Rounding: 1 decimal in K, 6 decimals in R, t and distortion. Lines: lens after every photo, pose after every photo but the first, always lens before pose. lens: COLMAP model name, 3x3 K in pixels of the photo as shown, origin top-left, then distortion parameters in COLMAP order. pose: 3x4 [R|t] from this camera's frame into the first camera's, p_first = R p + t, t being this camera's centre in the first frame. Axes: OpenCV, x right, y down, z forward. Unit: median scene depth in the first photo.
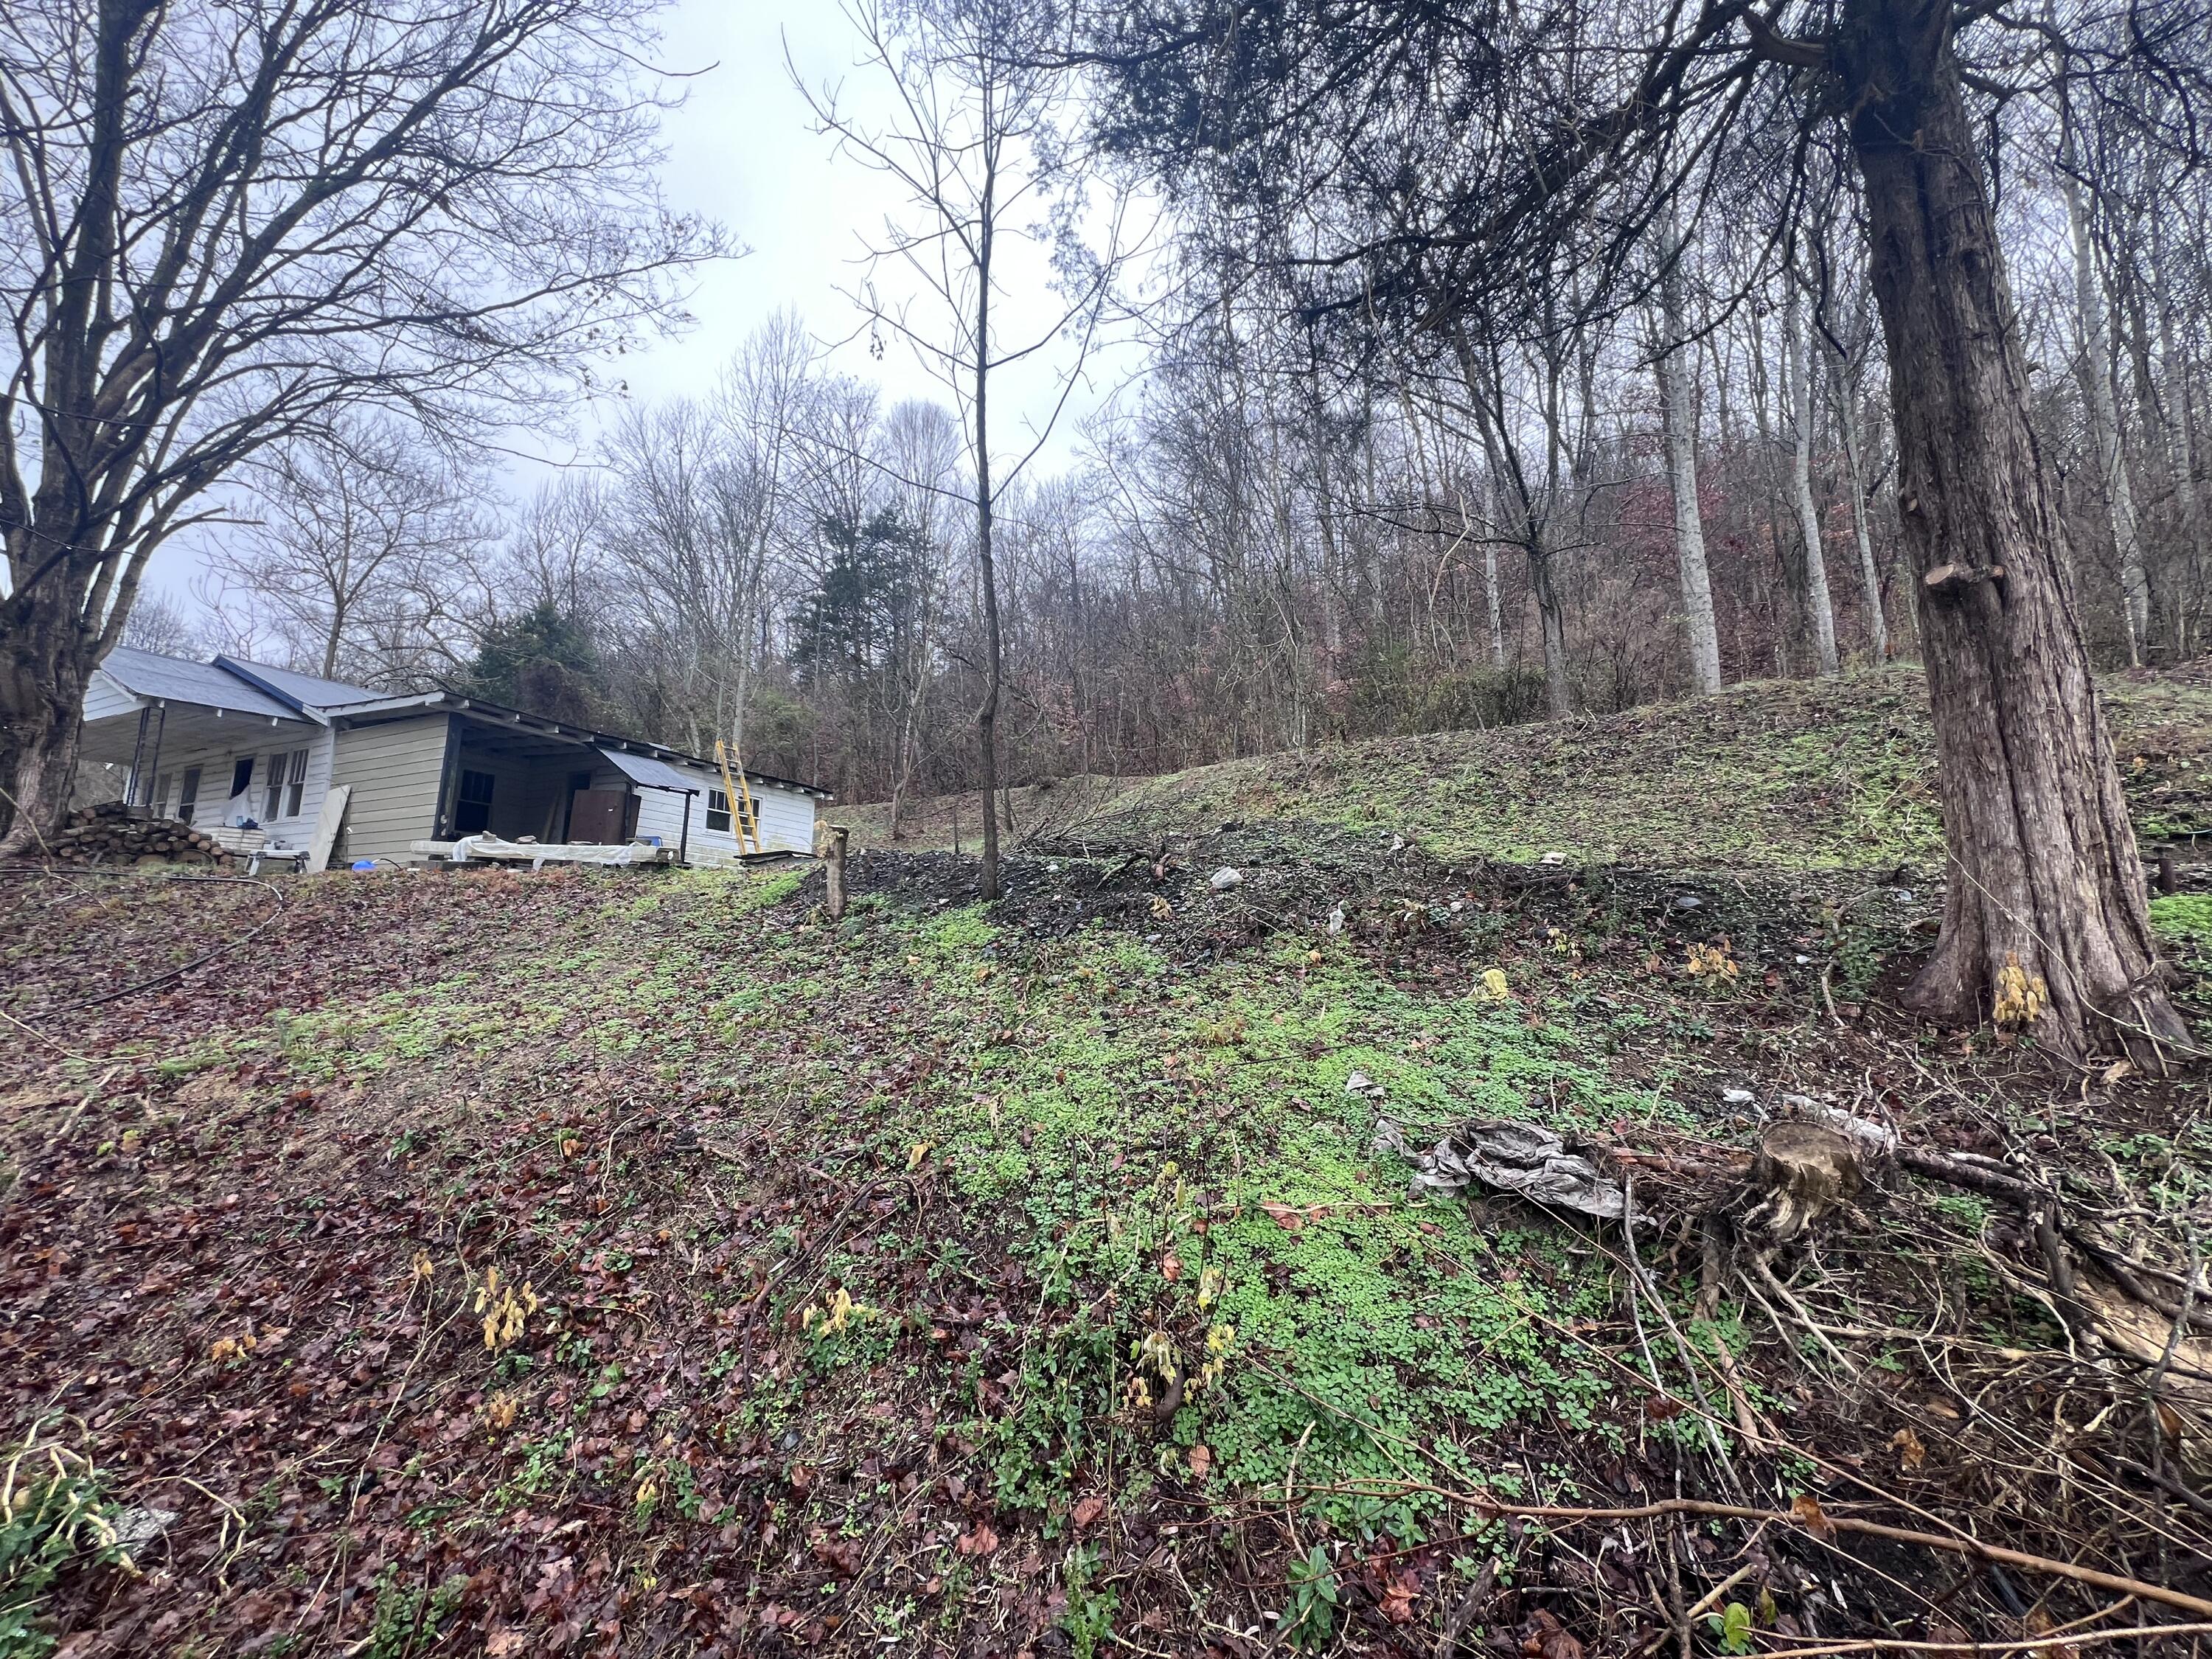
lens RADIAL K [[874.9, 0, 1106.7], [0, 874.9, 827.9], [0, 0, 1]] dist [-0.000694, 0.000329]
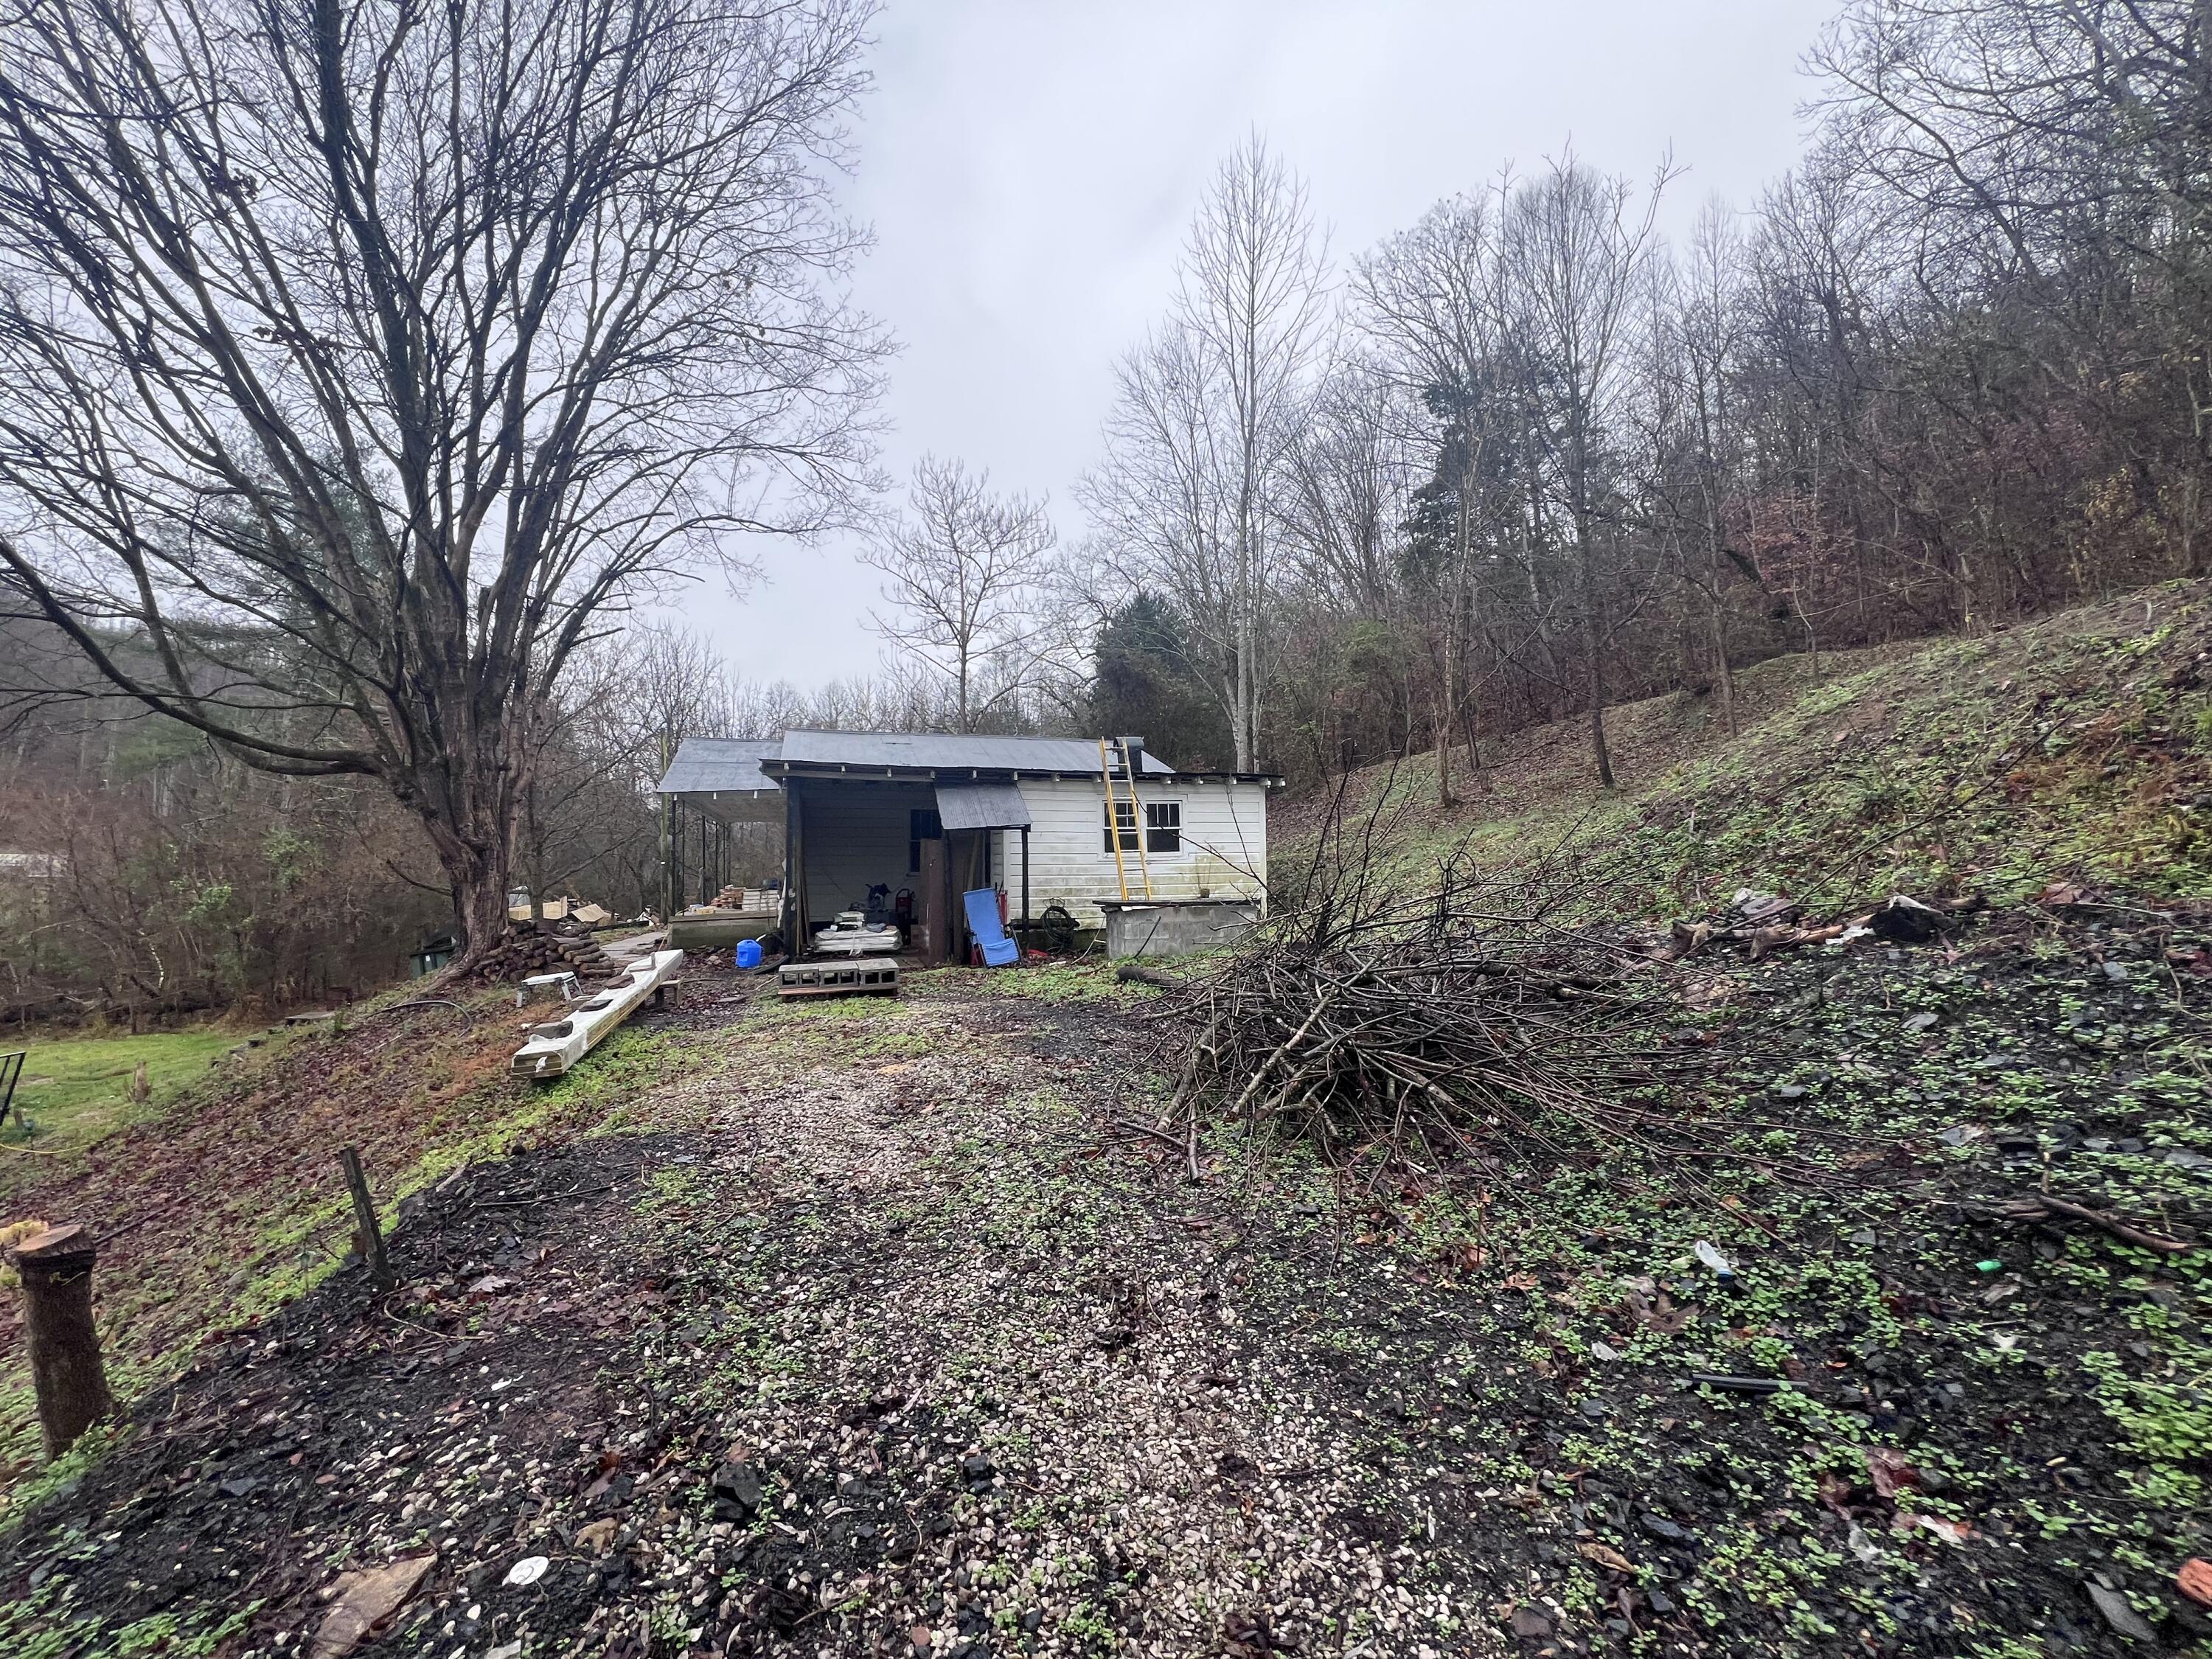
lens RADIAL K [[874.9, 0, 1118.8], [0, 874.9, 836.4], [0, 0, 1]] dist [-0.000694, 0.000329]
pose [[0.696476, -0.055676, -0.715417, 0.058264], [0.136611, 0.989039, 0.056024, -0.027865], [0.704456, -0.136753, 0.696448, 0.220436]]
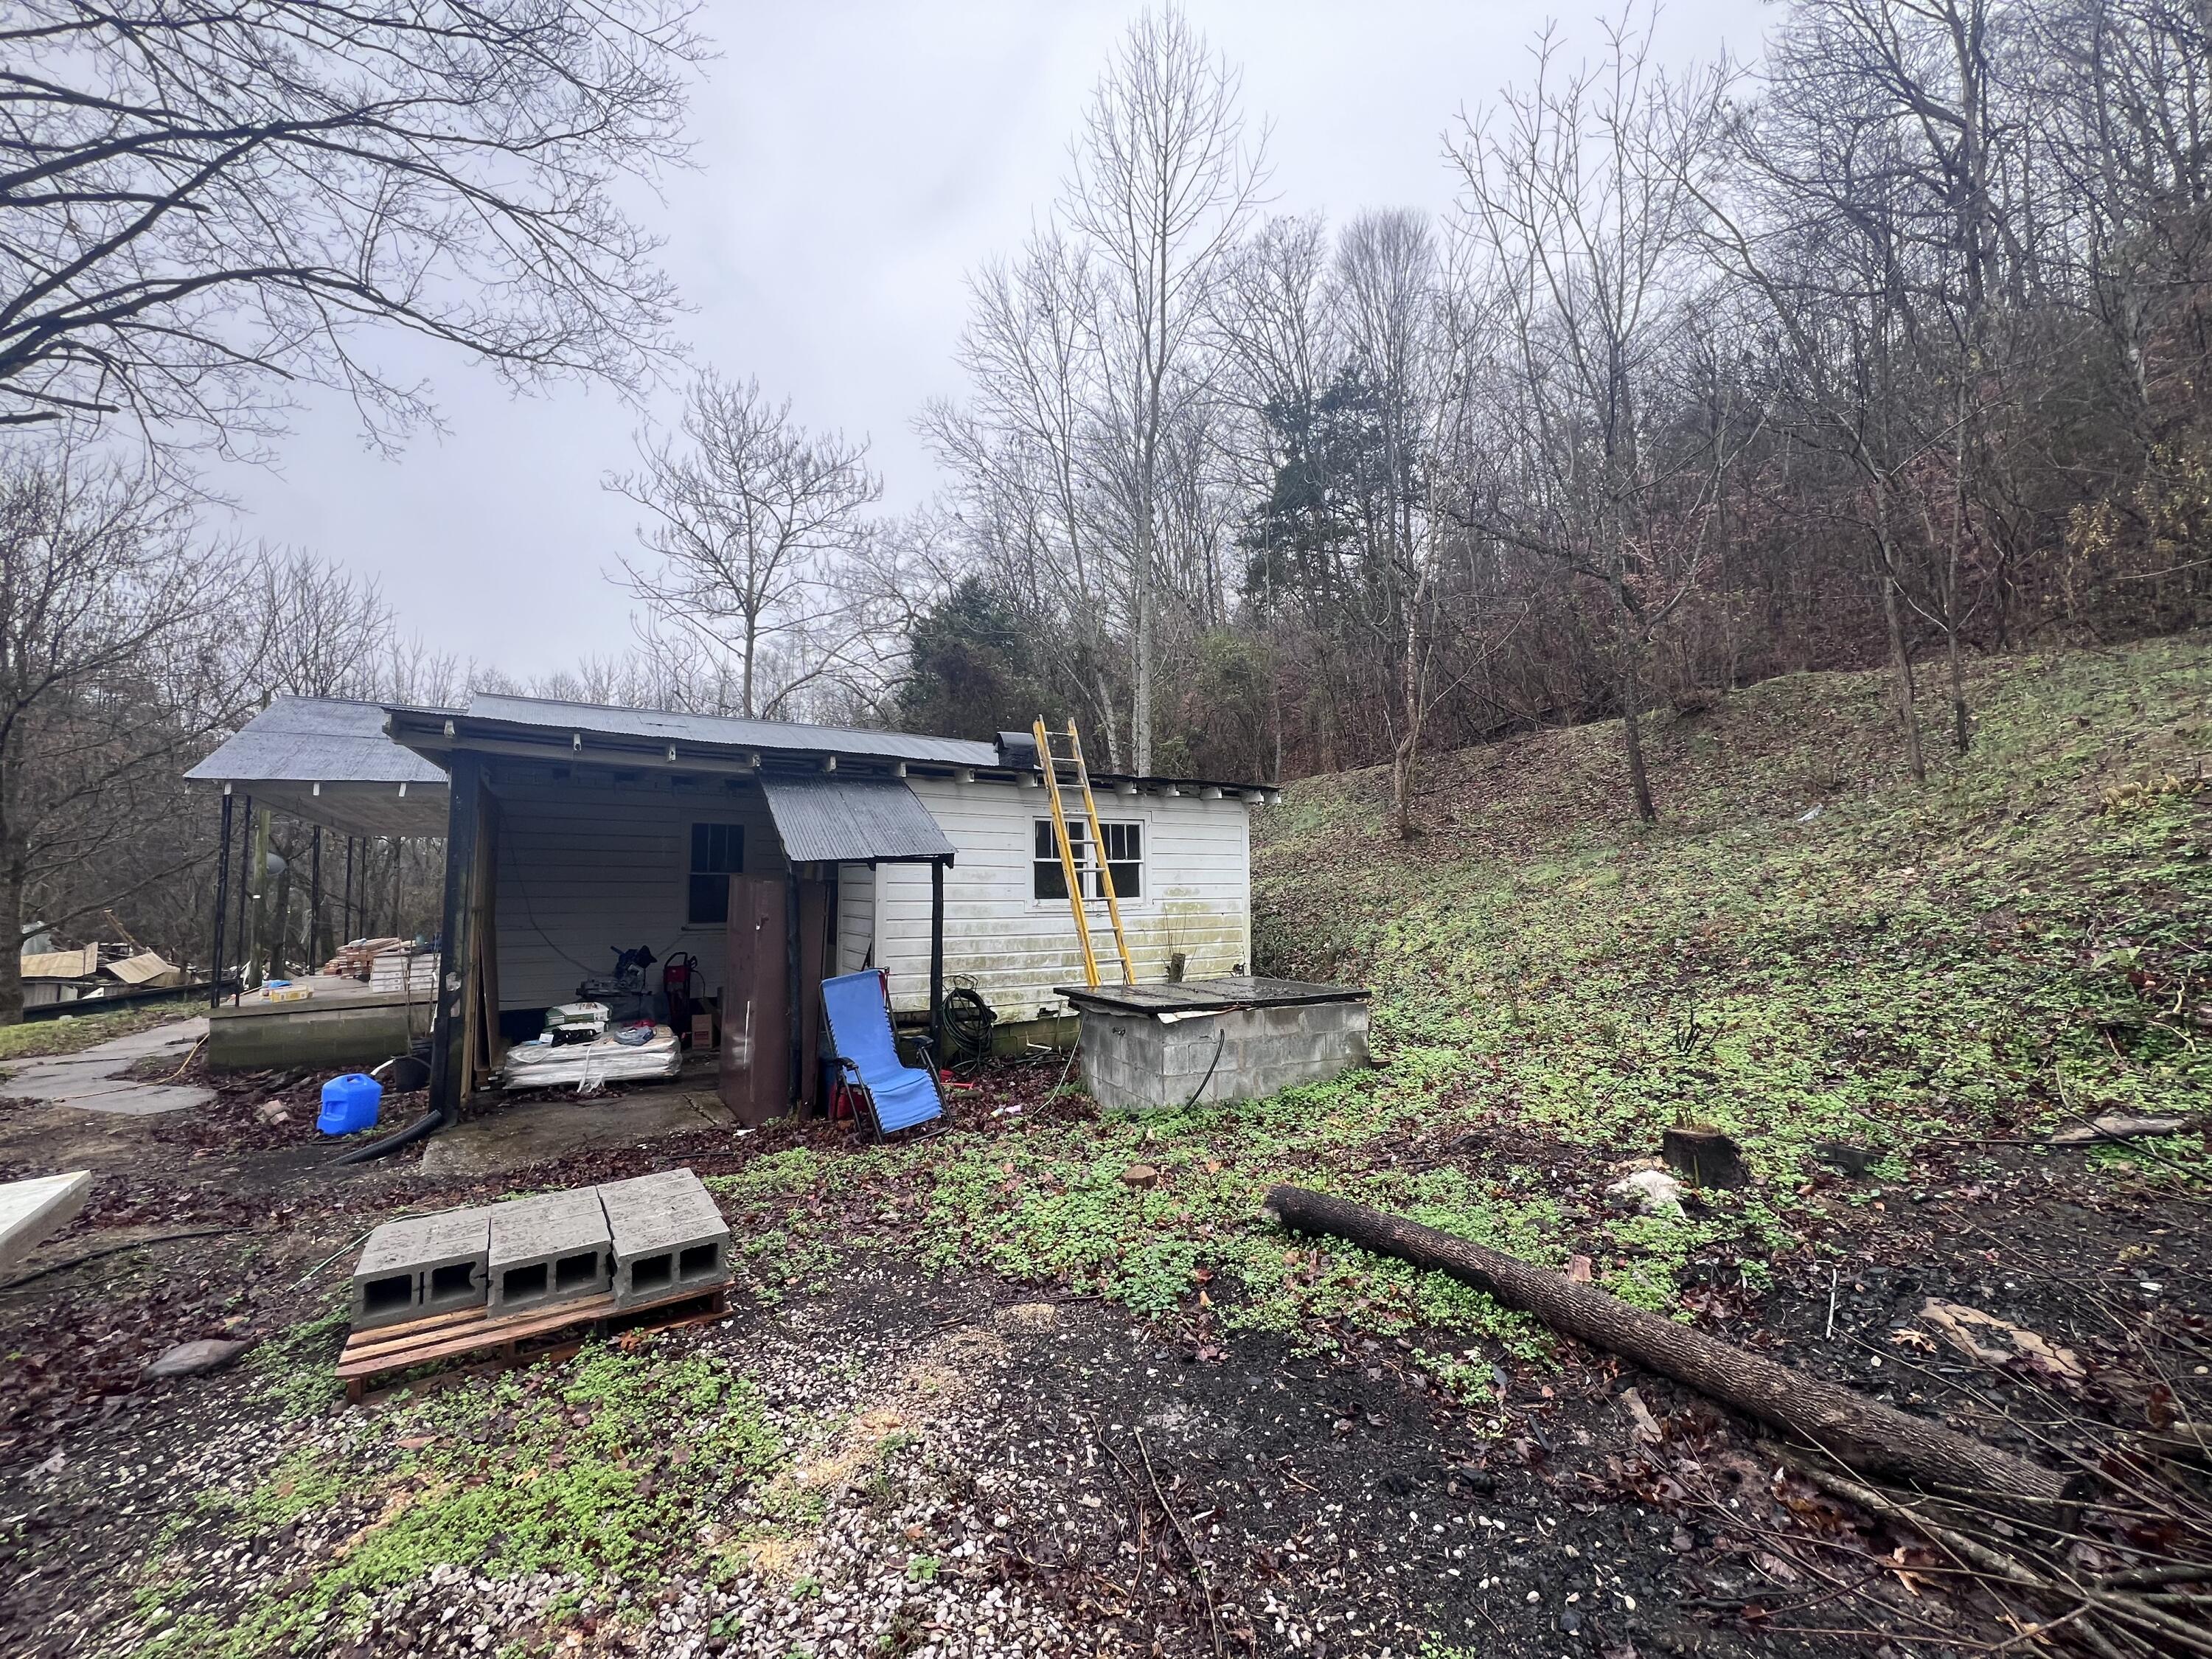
lens RADIAL K [[874.9, 0, 1108.7], [0, 874.9, 835.3], [0, 0, 1]] dist [-0.000694, 0.000329]
pose [[0.851963, -0.058791, -0.520292, -0.076201], [0.102182, 0.993239, 0.055087, -0.028844], [0.513535, -0.100097, 0.852210, 0.288099]]
